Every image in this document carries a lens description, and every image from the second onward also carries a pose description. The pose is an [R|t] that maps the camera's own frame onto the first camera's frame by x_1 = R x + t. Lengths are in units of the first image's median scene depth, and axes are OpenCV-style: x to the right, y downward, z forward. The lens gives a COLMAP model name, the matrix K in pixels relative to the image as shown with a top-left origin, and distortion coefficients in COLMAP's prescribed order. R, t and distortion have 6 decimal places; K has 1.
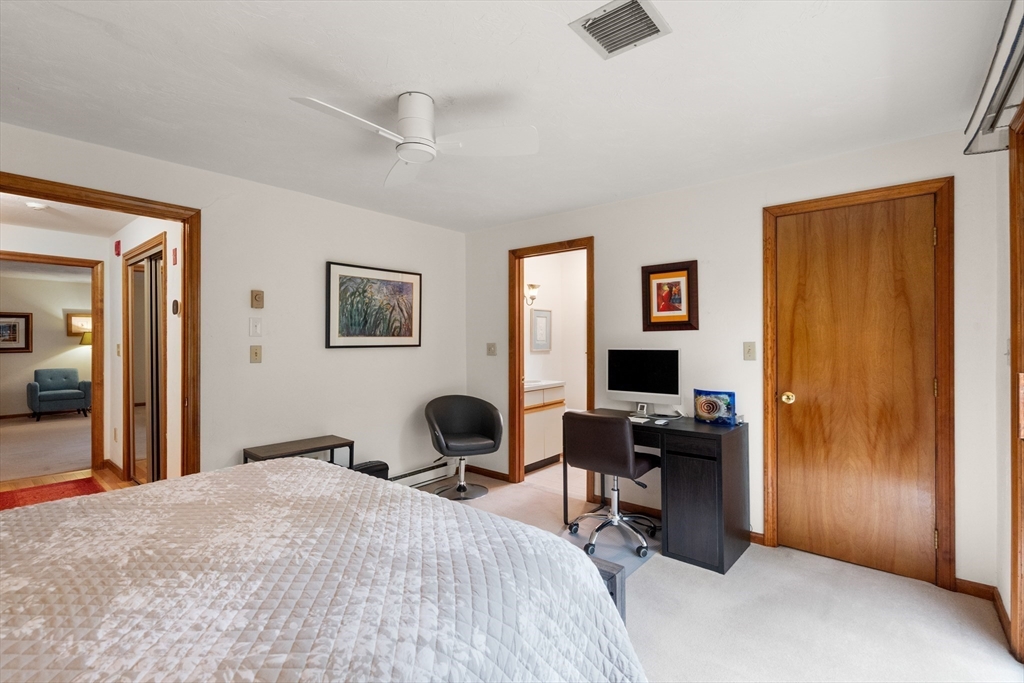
lens RADIAL K [[467.6, 0, 512.4], [0, 467.6, 341.8], [0, 0, 1]] dist [-0.002561, -0.001278]
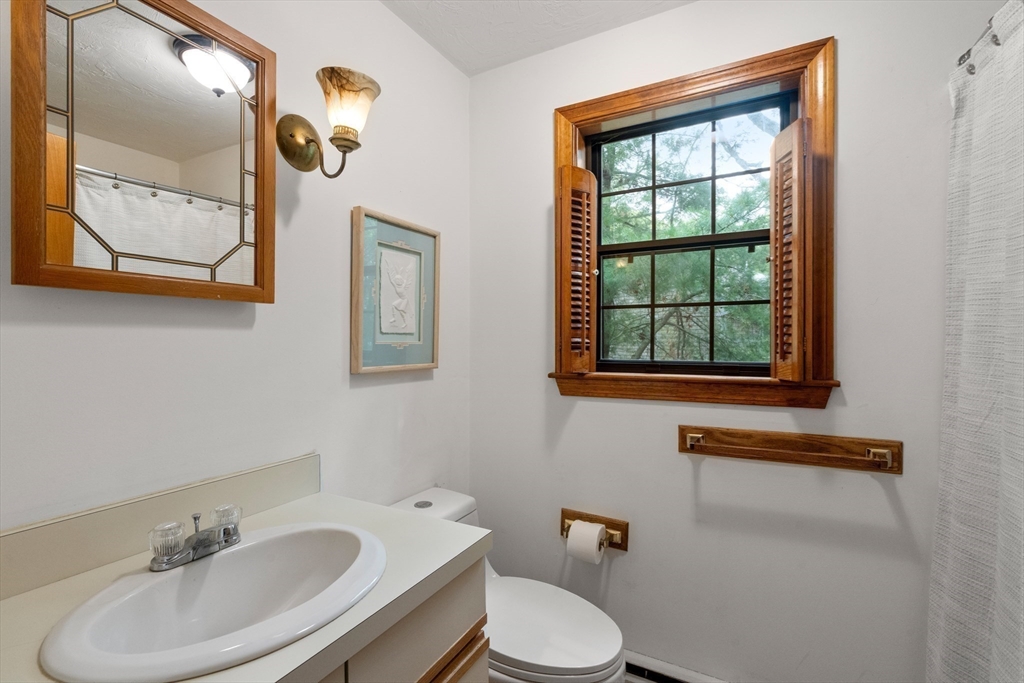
lens RADIAL K [[467.6, 0, 503.5], [0, 467.6, 339.8], [0, 0, 1]] dist [-0.002561, -0.001278]
pose [[0.982602, 0.005043, 0.185655, 0.071690], [-0.007208, 0.999914, 0.010985, -0.003467], [-0.185583, -0.012132, 0.982554, 0.720833]]
